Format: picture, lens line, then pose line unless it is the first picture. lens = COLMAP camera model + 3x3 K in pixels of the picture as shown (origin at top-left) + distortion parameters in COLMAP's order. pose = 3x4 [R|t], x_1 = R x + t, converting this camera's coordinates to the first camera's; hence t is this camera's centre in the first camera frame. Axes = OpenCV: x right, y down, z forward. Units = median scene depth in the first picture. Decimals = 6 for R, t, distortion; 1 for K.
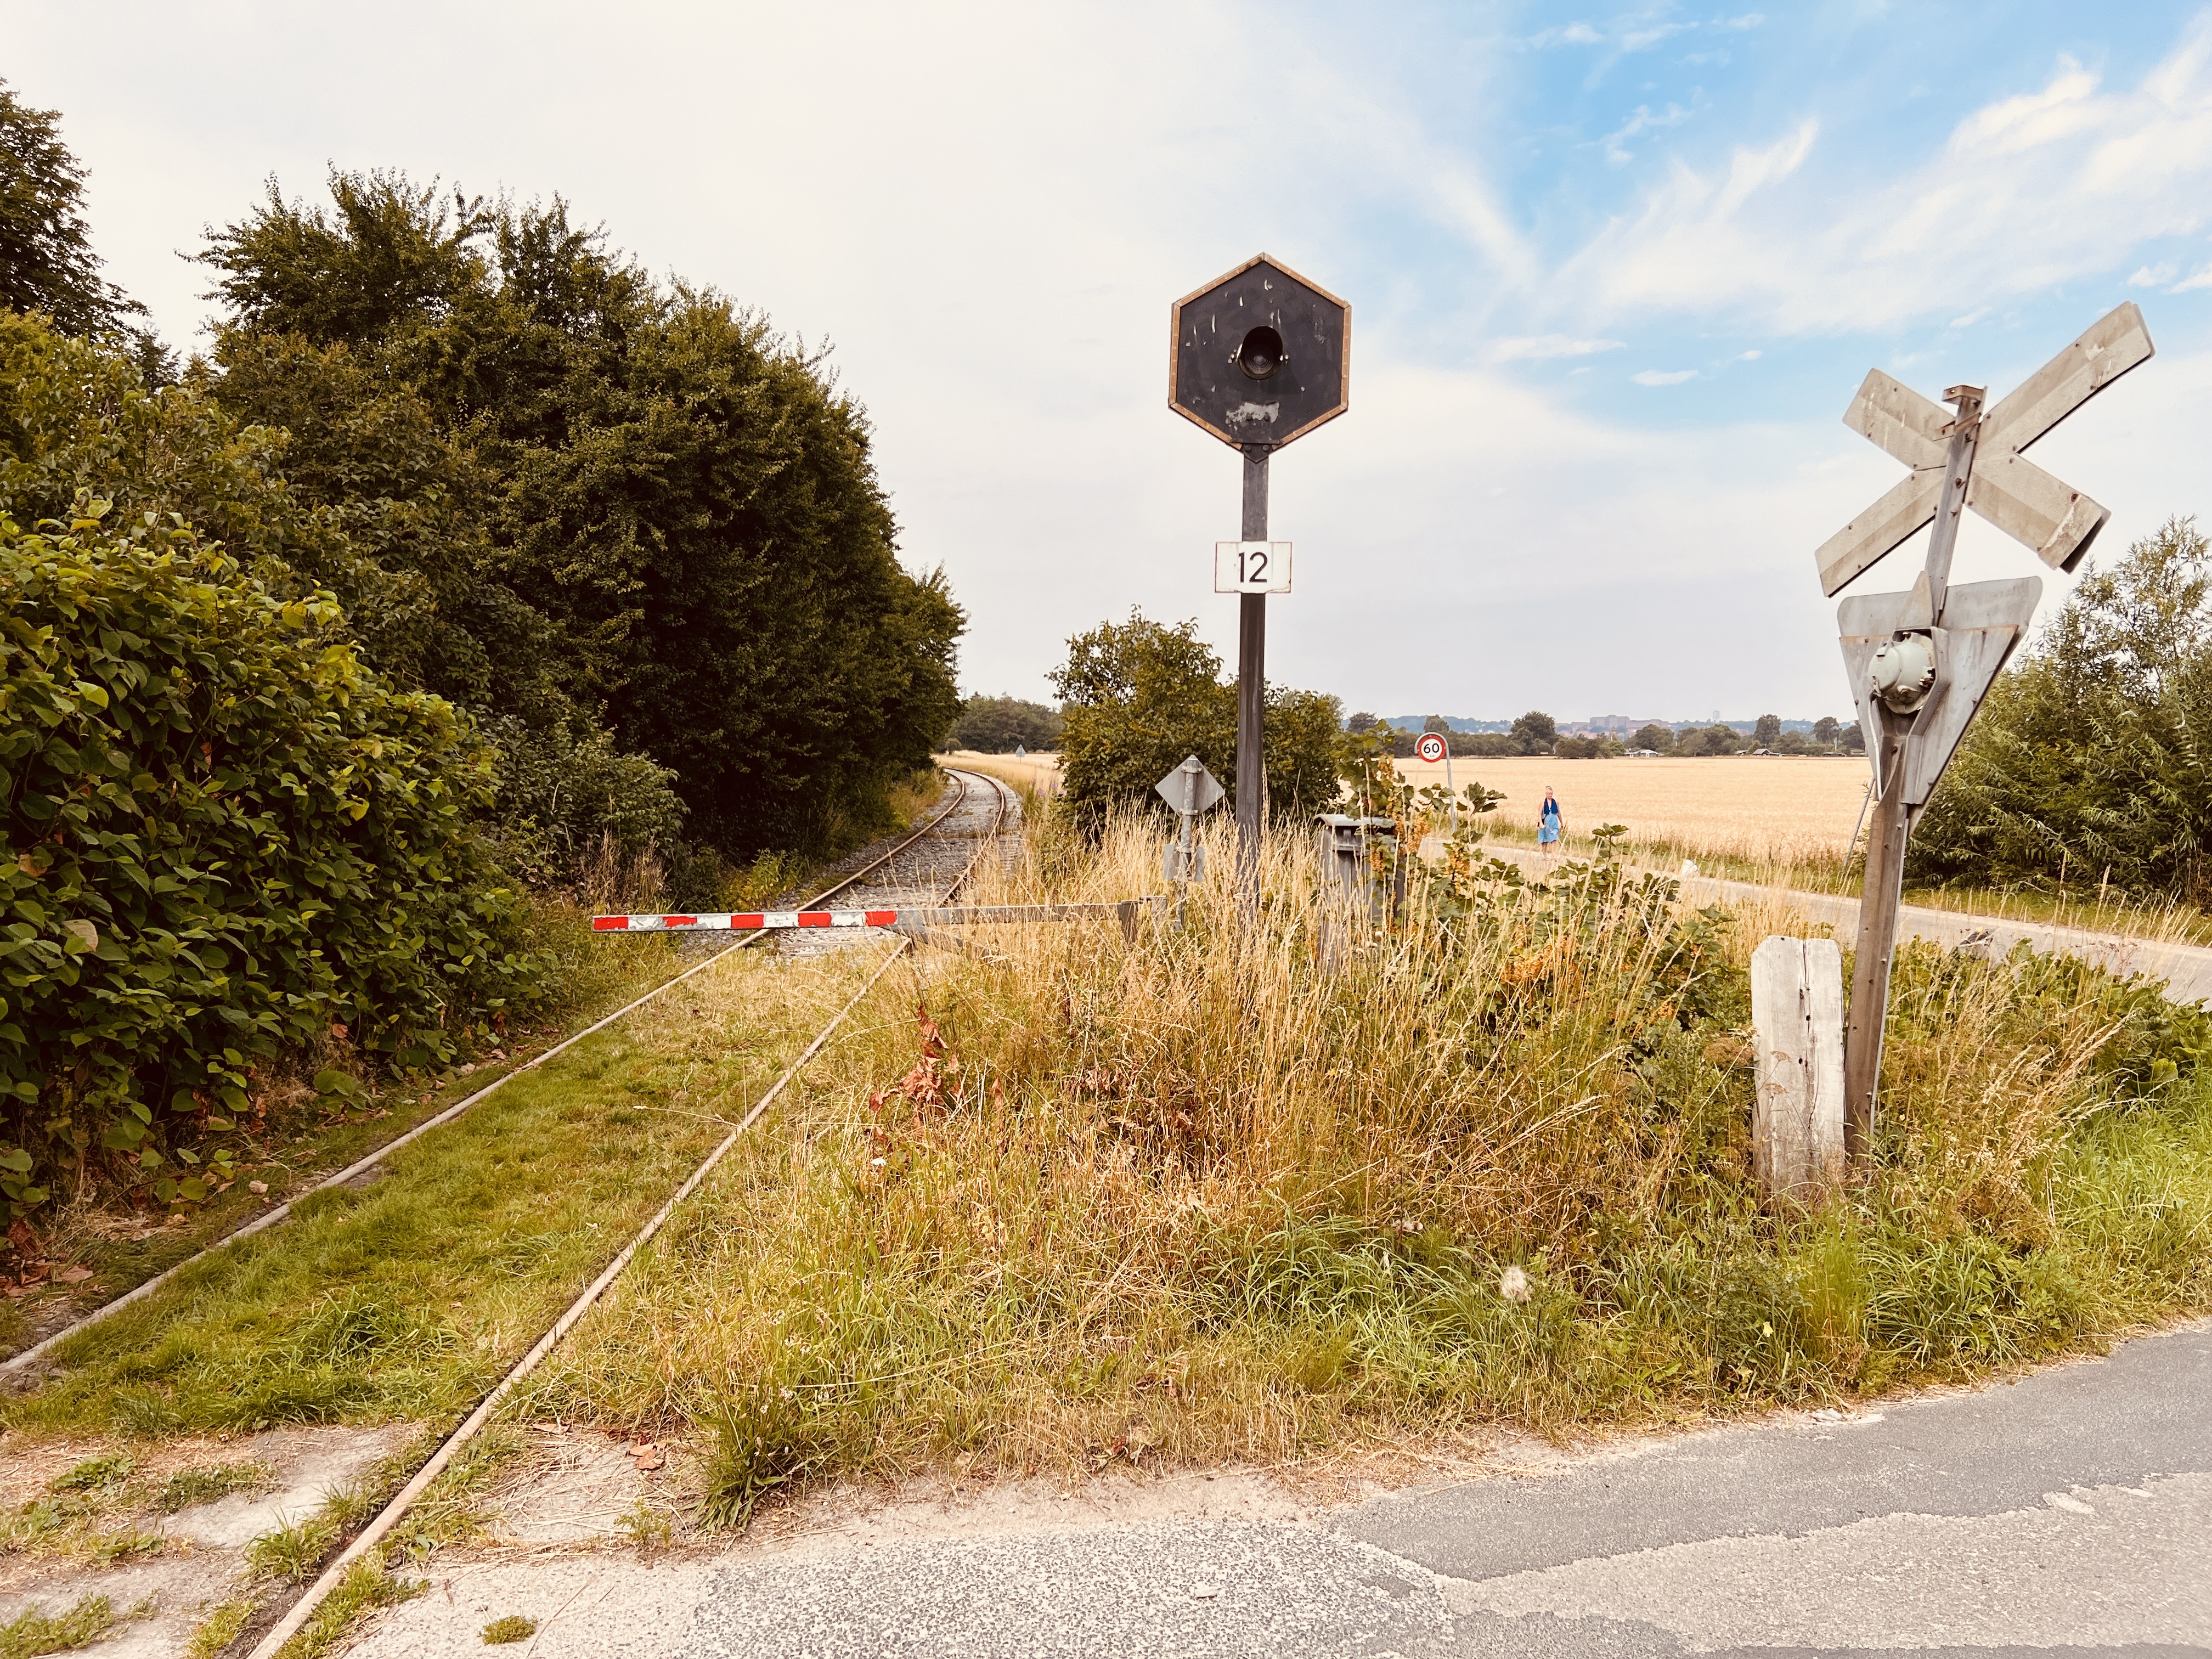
lens RADIAL K [[1677.3, 0, 1111.6], [0, 1677.3, 847.9], [0, 0, 1]] dist [0.058081, -0.058666]
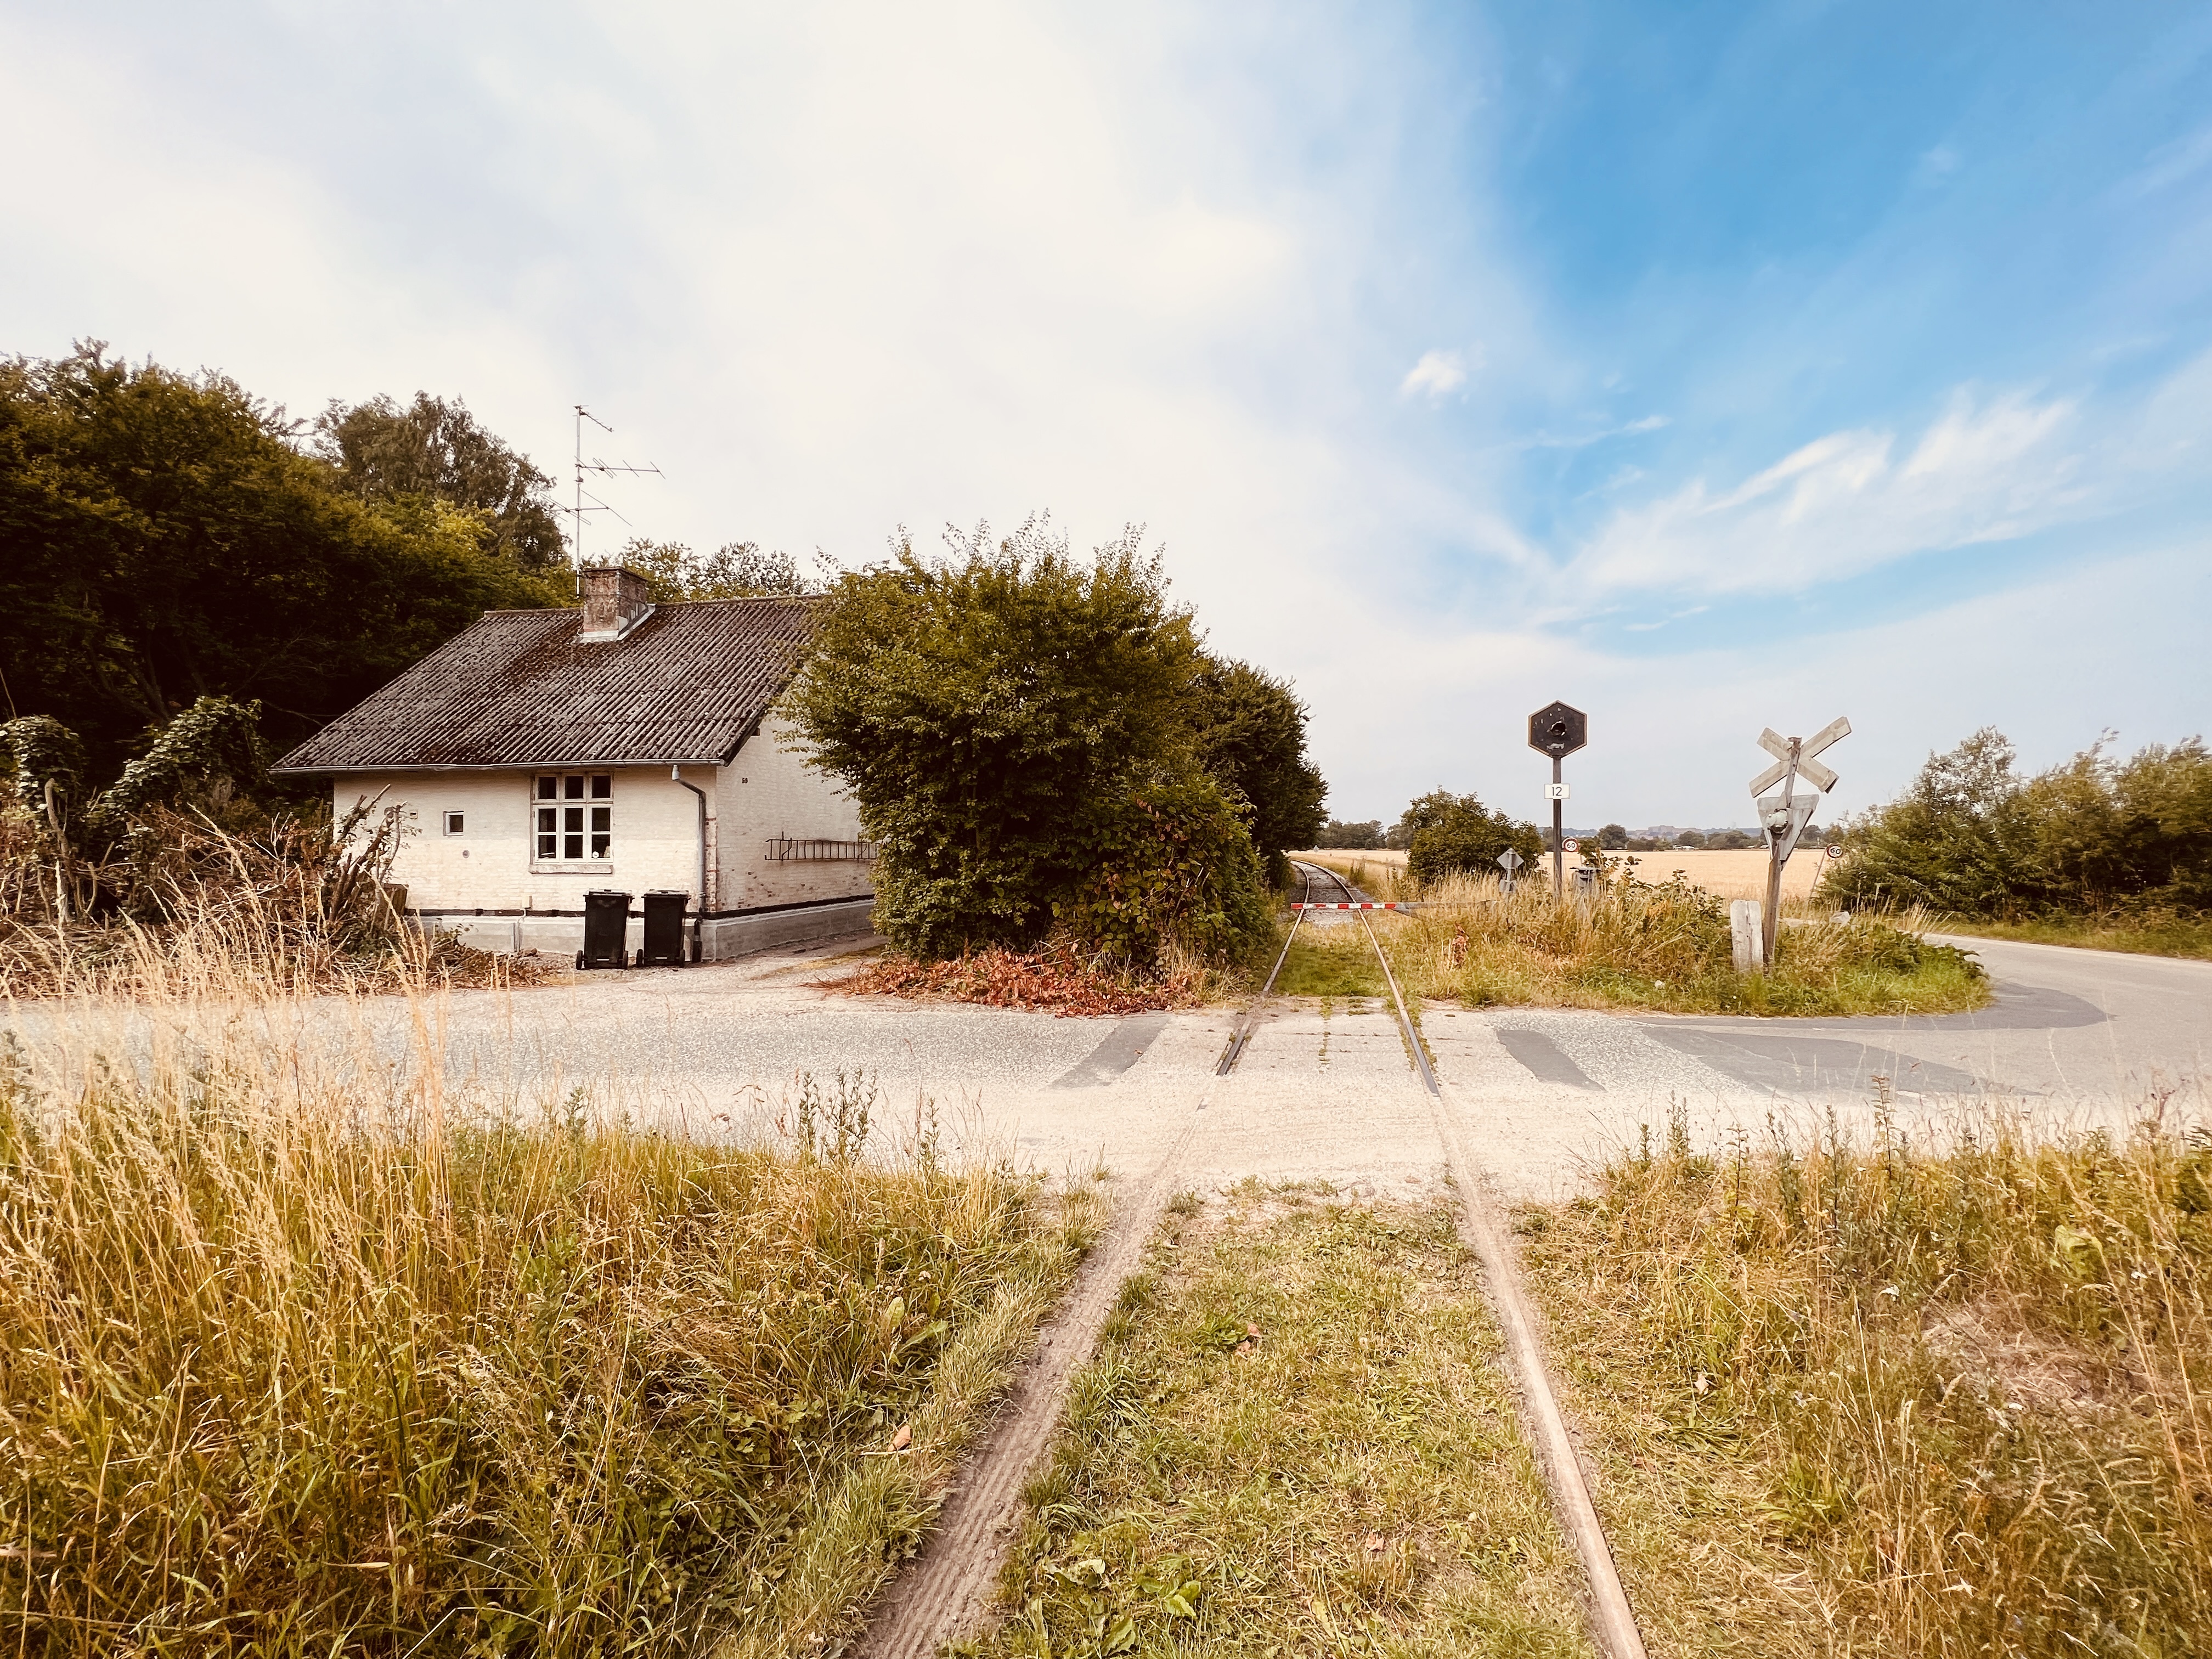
lens RADIAL K [[880.8, 0, 1106.4], [0, 880.8, 838.3], [0, 0, 1]] dist [-0.001032, -0.000091]
pose [[0.962059, -0.010949, -0.272622, -0.204899], [-0.008316, 0.997554, -0.069409, 0.037632], [0.272715, 0.069043, 0.959614, -0.626087]]
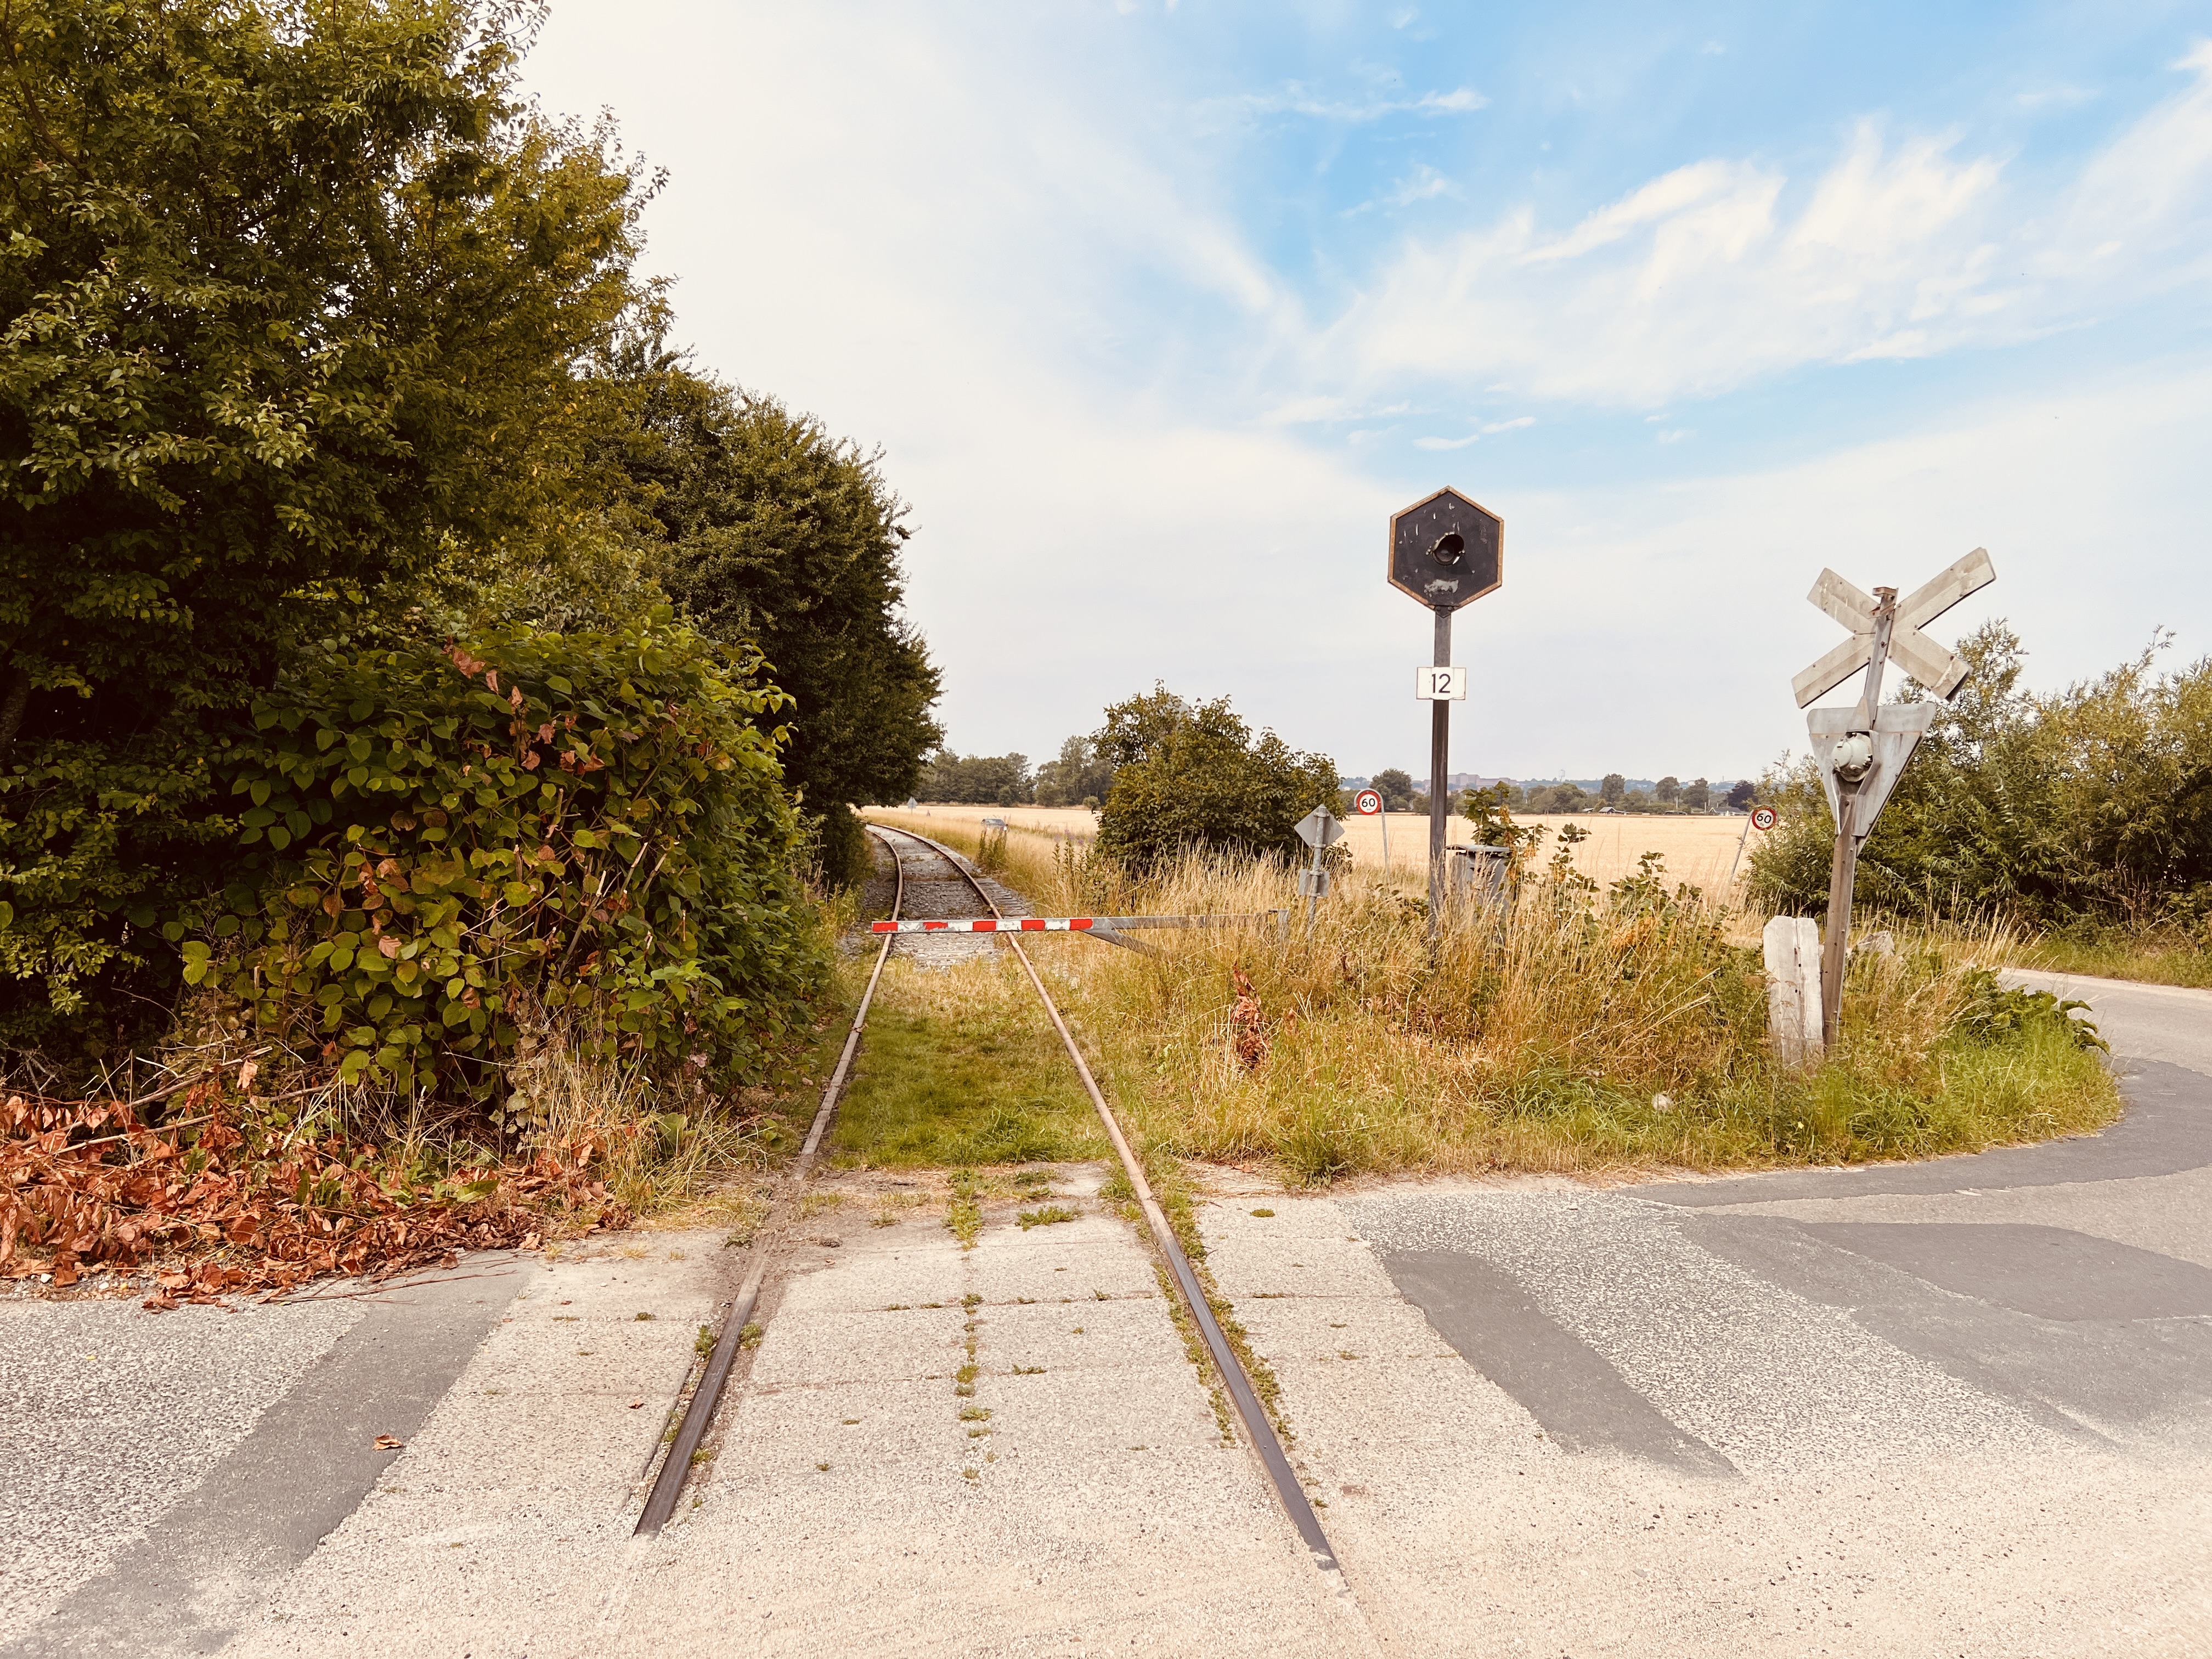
lens RADIAL K [[1662.3, 0, 1114.8], [0, 1662.3, 839.1], [0, 0, 1]] dist [0.064212, -0.072441]
pose [[0.996790, 0.006069, 0.079824, -0.230890], [-0.003134, 0.999316, -0.036844, 0.023980], [-0.079993, 0.036475, 0.996128, -0.347686]]
